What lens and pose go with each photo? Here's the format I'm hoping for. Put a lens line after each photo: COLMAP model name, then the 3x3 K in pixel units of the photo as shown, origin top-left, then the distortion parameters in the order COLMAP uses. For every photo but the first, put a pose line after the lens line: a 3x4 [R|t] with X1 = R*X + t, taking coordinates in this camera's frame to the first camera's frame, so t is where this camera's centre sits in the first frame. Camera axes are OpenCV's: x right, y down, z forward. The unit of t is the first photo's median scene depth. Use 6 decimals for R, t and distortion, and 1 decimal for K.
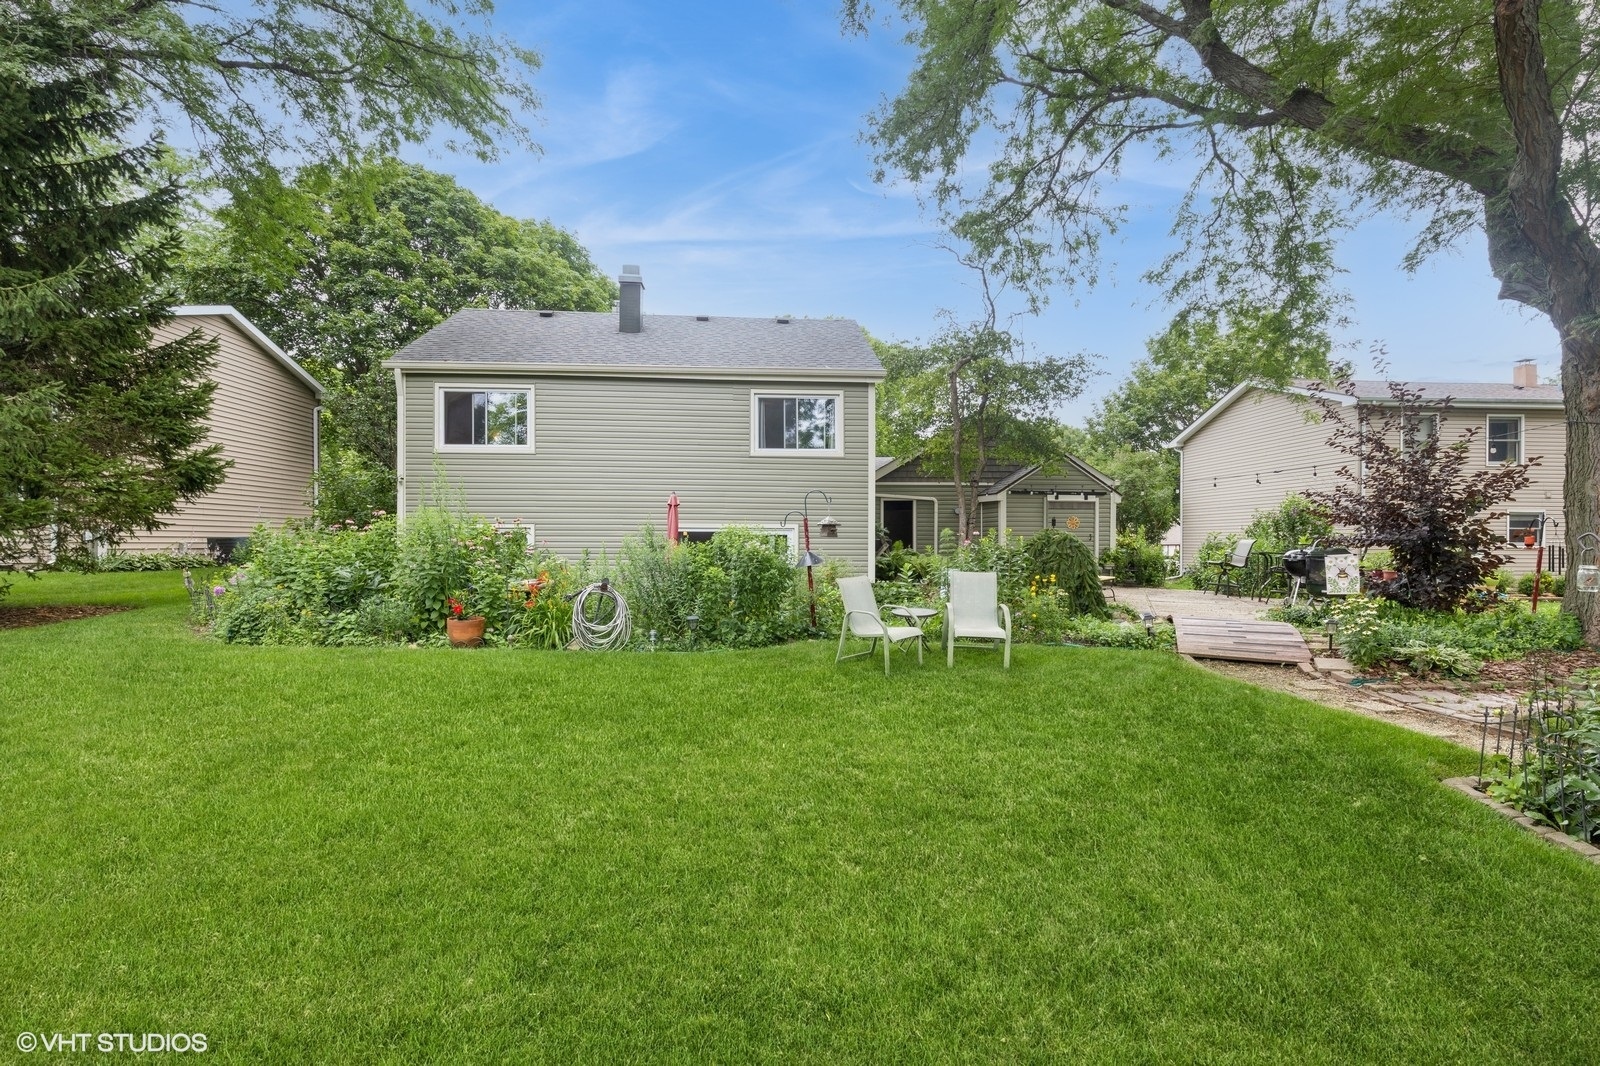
lens RADIAL K [[733.3, 0, 798.6], [0, 733.3, 542.2], [0, 0, 1]] dist [0.005020, -0.001186]
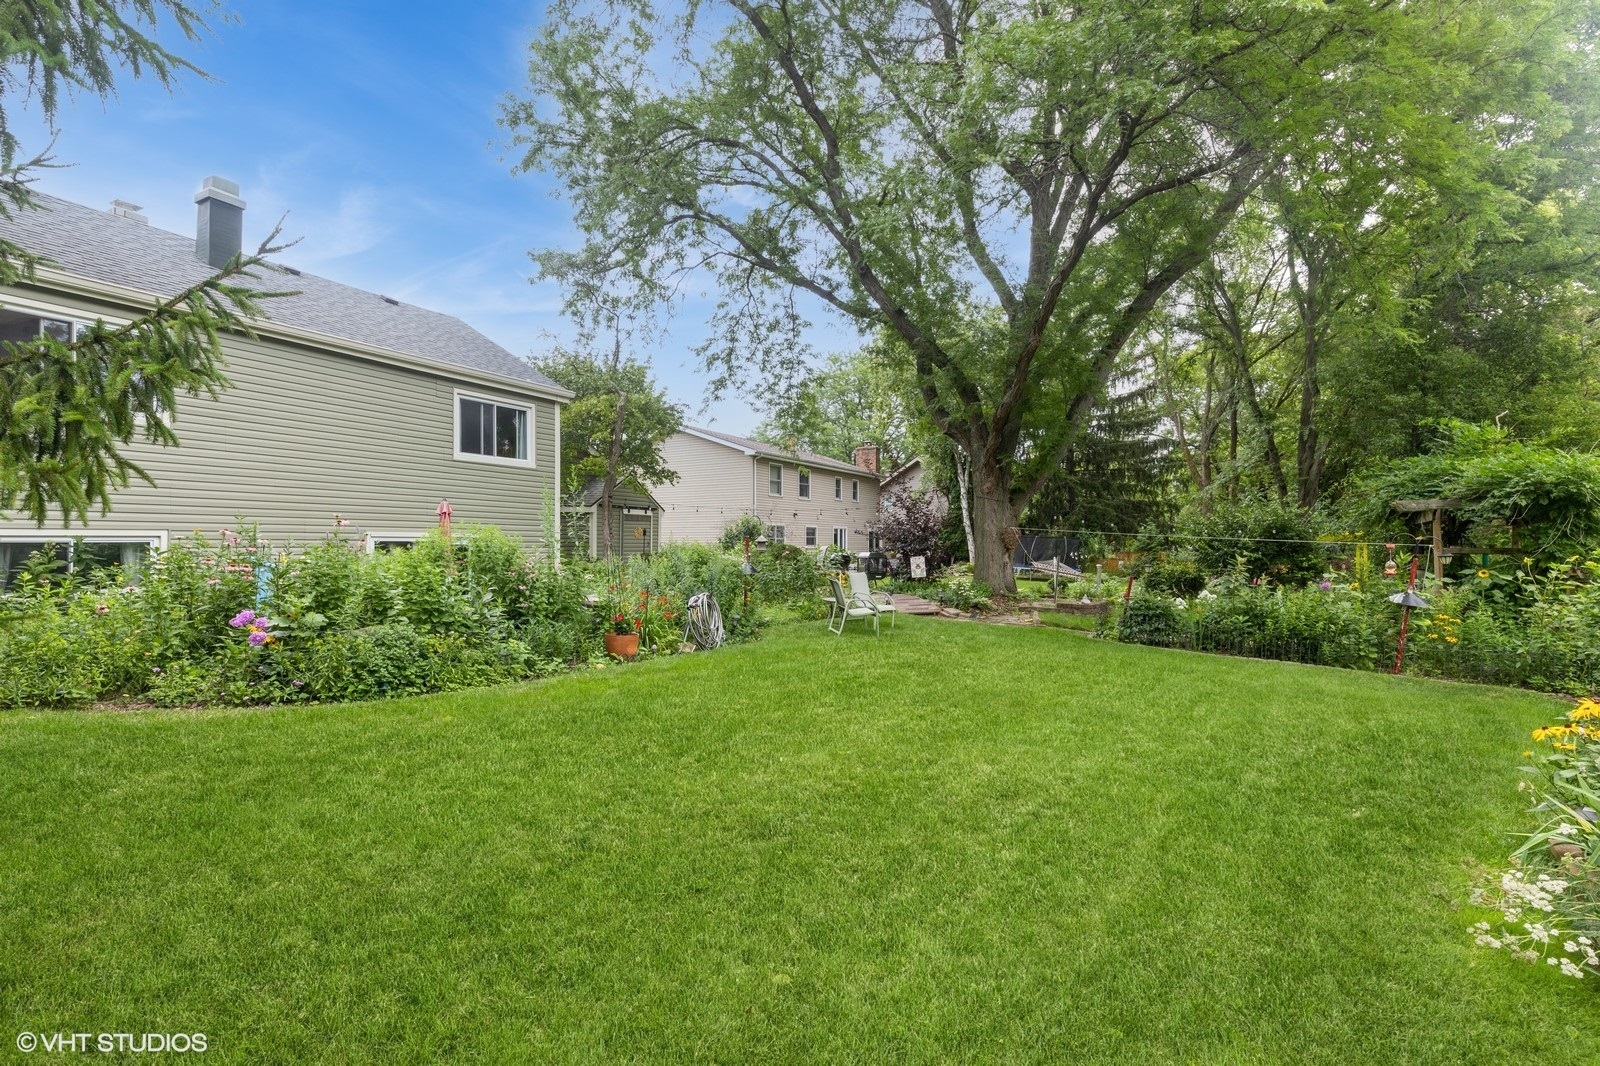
lens RADIAL K [[733.3, 0, 802.5], [0, 733.3, 539.4], [0, 0, 1]] dist [0.005020, -0.001186]
pose [[0.547062, -0.001756, 0.837090, -0.591551], [0.003960, 0.999992, -0.000489, -0.015742], [-0.837082, 0.003582, 0.547065, 0.126912]]
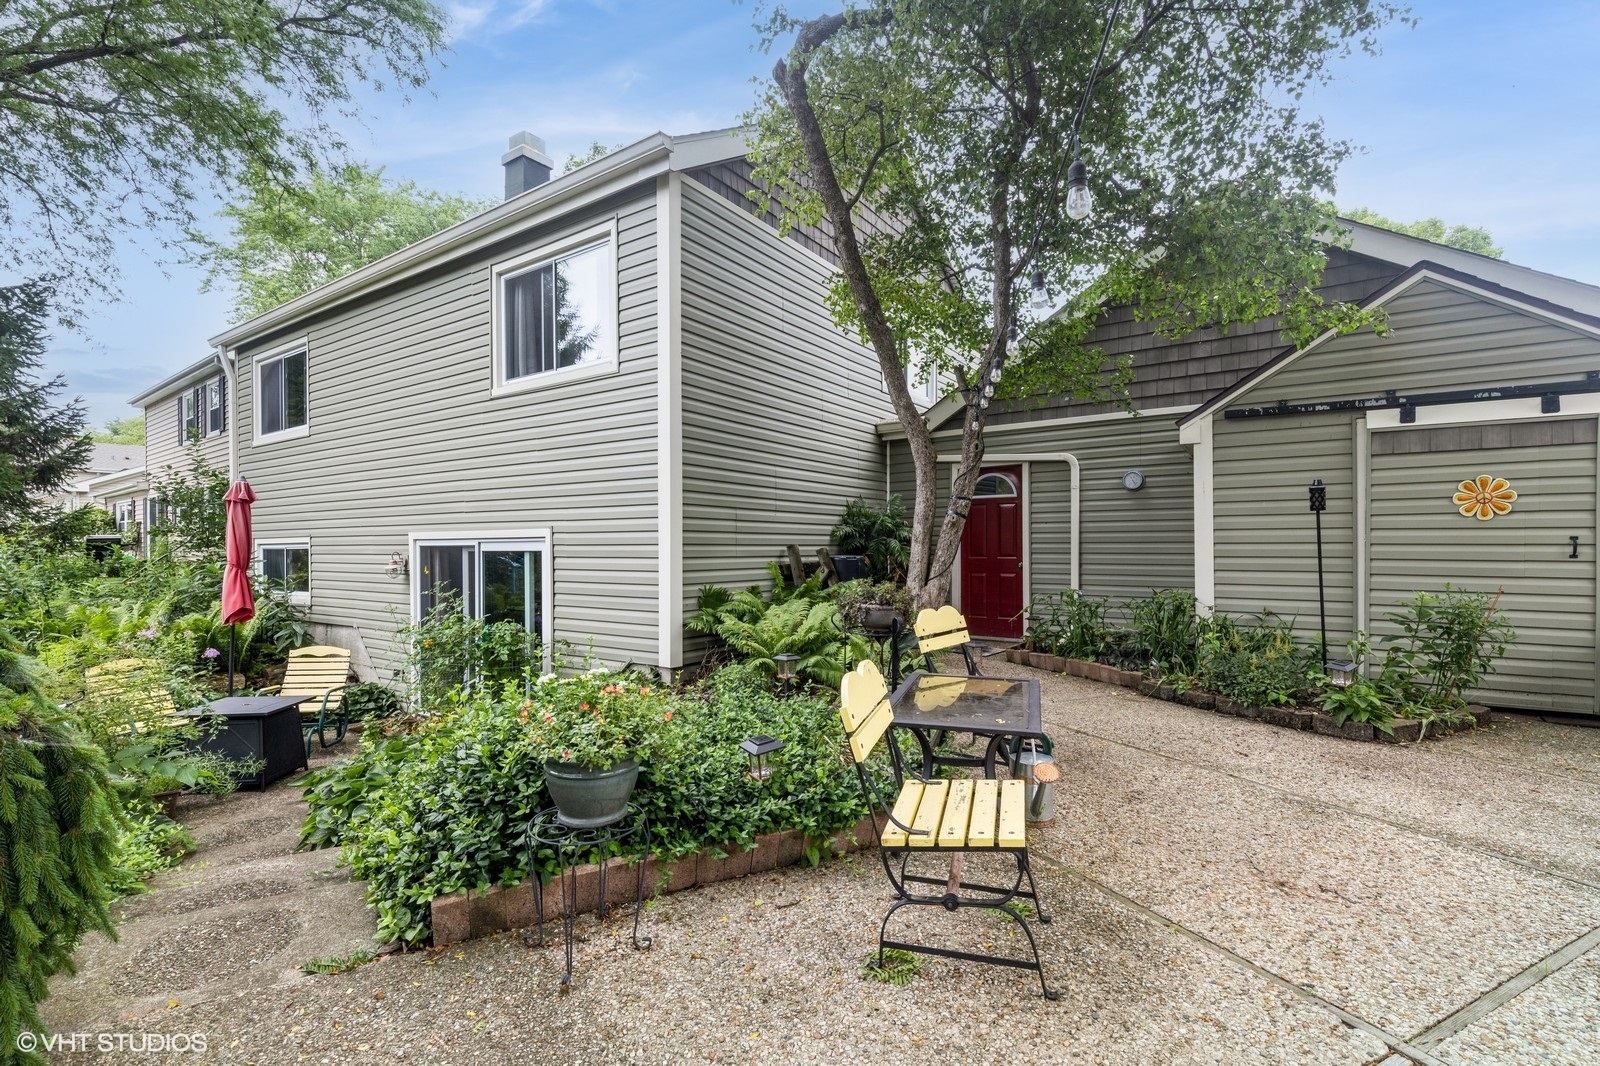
lens RADIAL K [[733.3, 0, 800.5], [0, 733.3, 530.3], [0, 0, 1]] dist [0.005020, -0.001186]
pose [[0.785902, -0.019847, -0.618032, 0.406689], [0.014702, 0.999802, -0.013412, -0.016377], [0.618176, 0.001454, 0.786038, 0.725305]]
